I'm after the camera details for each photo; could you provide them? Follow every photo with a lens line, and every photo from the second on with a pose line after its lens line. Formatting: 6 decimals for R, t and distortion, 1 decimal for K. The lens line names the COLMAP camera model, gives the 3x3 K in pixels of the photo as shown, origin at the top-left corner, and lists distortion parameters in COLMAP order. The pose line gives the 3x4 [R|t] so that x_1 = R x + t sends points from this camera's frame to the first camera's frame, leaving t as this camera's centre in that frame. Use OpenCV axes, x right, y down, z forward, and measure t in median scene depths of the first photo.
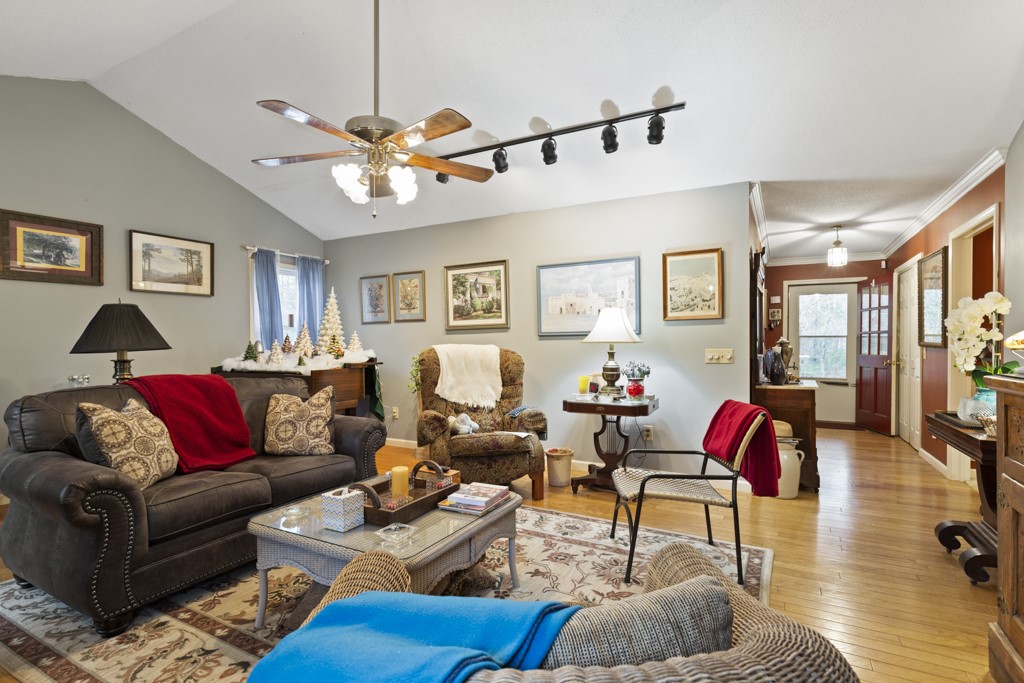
lens RADIAL K [[489.3, 0, 521.2], [0, 489.3, 343.1], [0, 0, 1]] dist [0.005347, 0.000103]
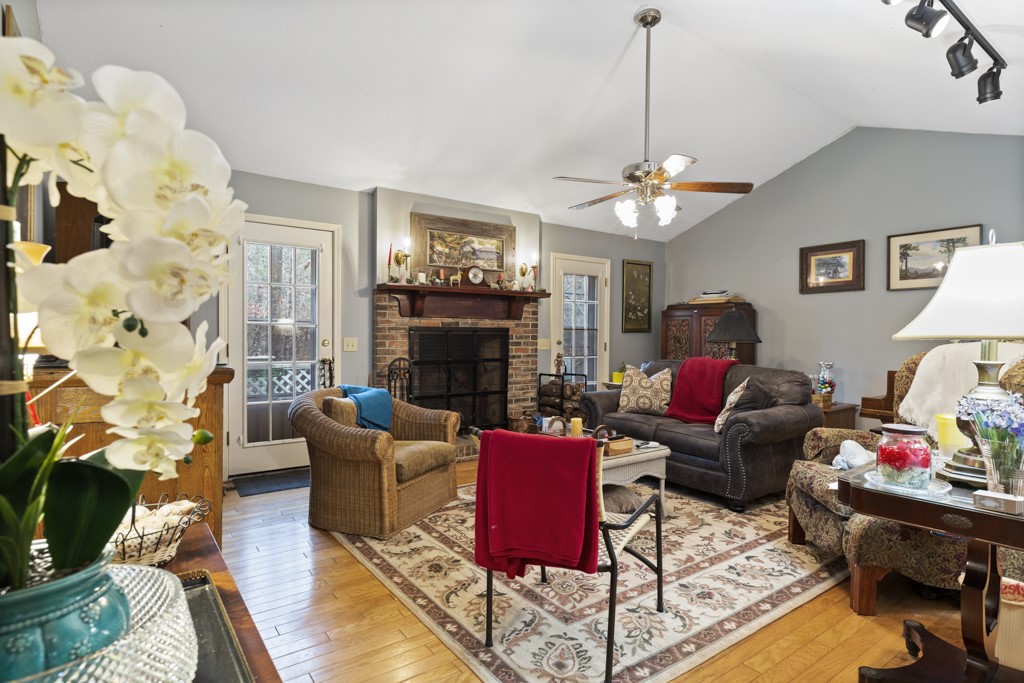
lens RADIAL K [[539.5, 0, 519.2], [0, 539.5, 342.2], [0, 0, 1]] dist [0.000083, -0.000090]
pose [[-0.435757, 0.010449, -0.900004, 0.706486], [-0.014337, 0.999725, 0.018548, -0.001936], [0.899950, 0.020986, -0.435488, 0.833674]]
